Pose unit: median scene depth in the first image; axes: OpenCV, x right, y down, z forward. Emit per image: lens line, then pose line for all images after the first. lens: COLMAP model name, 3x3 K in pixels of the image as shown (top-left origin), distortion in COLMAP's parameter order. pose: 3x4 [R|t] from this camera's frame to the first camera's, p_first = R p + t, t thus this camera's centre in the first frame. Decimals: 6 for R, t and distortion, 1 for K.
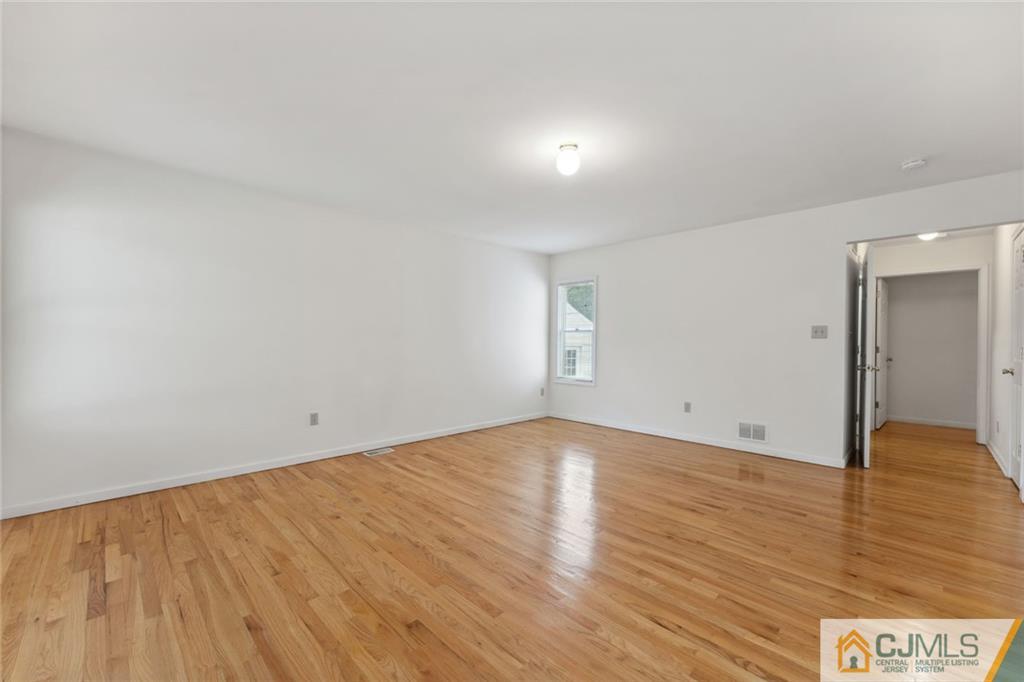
lens RADIAL K [[413.7, 0, 505.9], [0, 413.7, 338.4], [0, 0, 1]] dist [0.000142, -0.000478]
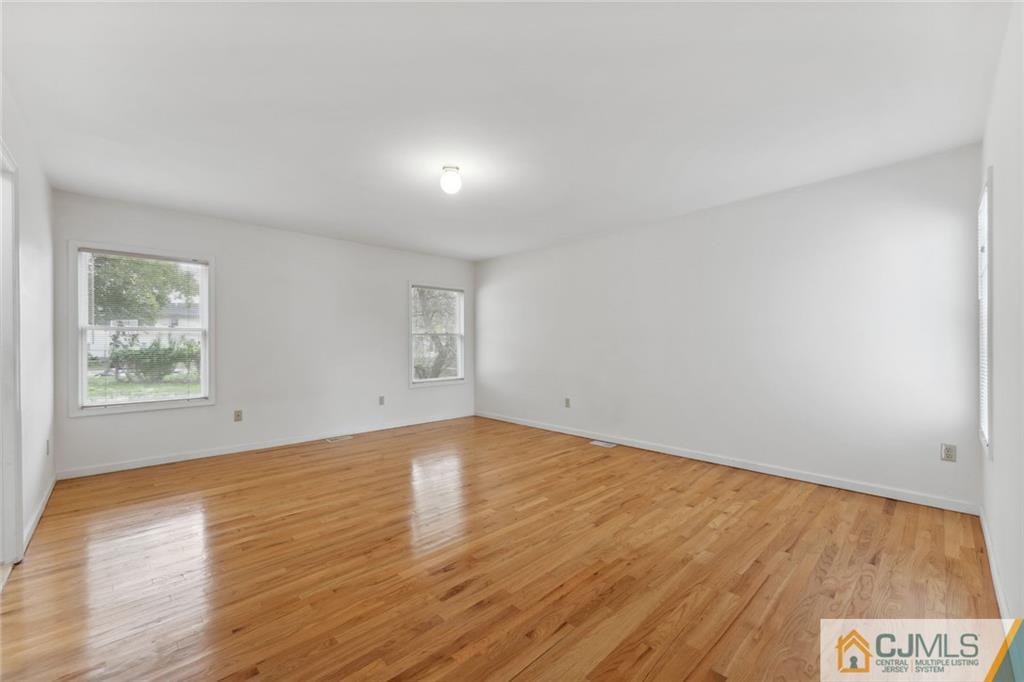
lens RADIAL K [[413.7, 0, 512.0], [0, 413.7, 341.3], [0, 0, 1]] dist [0.000142, -0.000478]
pose [[-0.018376, -0.013265, -0.999743, 1.083565], [0.012097, 0.999836, -0.013489, 0.012519], [0.999758, -0.012342, -0.018213, 1.025873]]
